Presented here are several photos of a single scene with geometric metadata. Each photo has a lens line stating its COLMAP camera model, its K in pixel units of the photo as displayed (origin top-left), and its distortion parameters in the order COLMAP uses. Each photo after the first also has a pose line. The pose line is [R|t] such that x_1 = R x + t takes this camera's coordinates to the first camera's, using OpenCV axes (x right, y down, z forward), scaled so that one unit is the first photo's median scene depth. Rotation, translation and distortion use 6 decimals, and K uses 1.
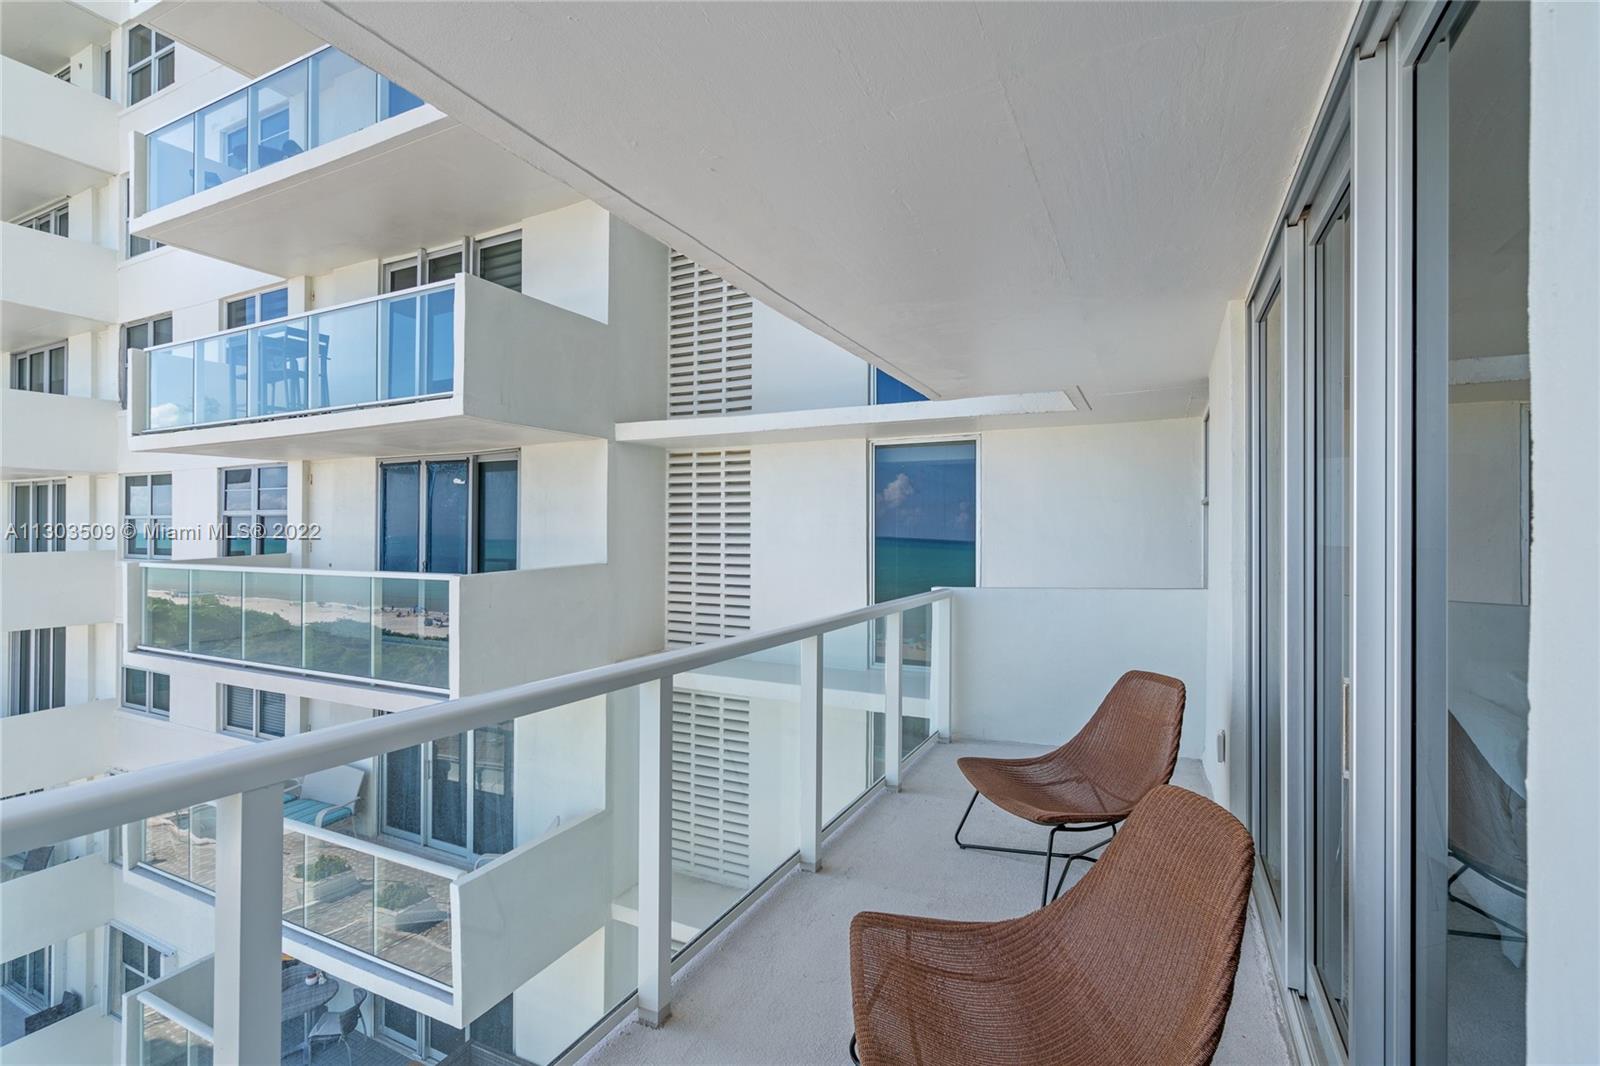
lens RADIAL K [[719.7, 0, 810.3], [0, 719.7, 532.9], [0, 0, 1]] dist [0.001488, 0.001805]
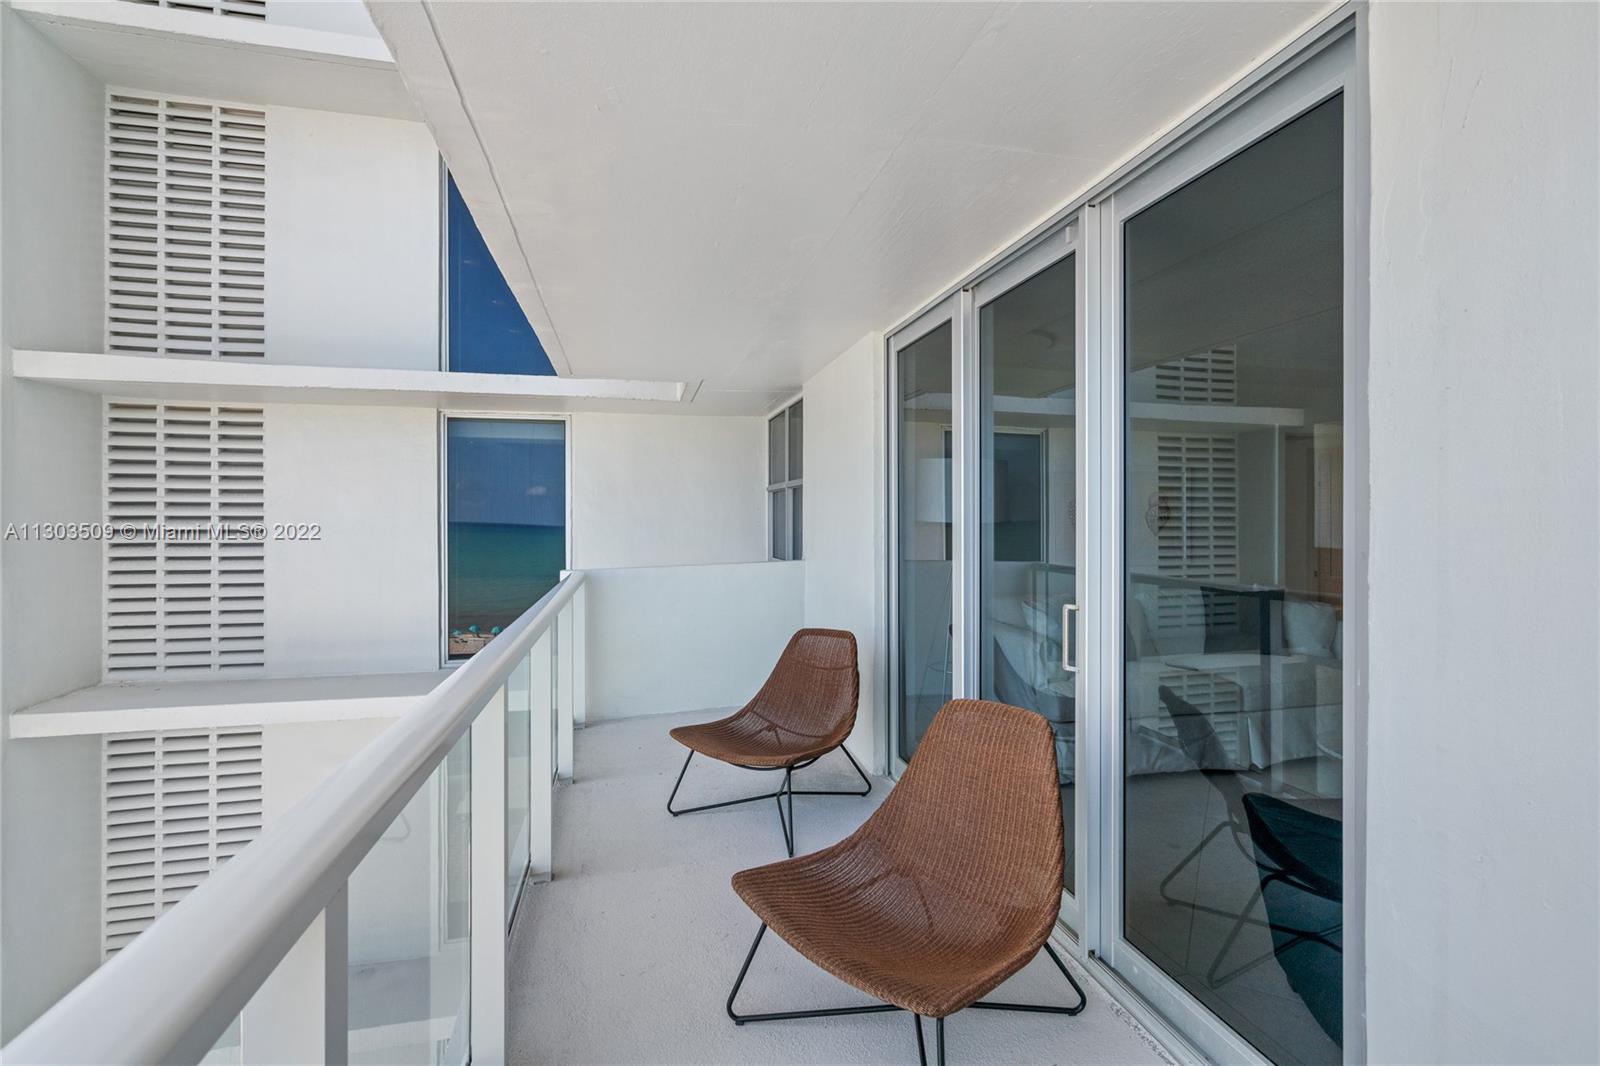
lens RADIAL K [[719.7, 0, 803.7], [0, 719.7, 525.9], [0, 0, 1]] dist [0.001488, 0.001805]
pose [[0.783492, -0.007290, 0.621359, -0.118399], [0.001472, 0.999950, 0.009876, 0.004078], [-0.621400, -0.006823, 0.783463, 0.030759]]
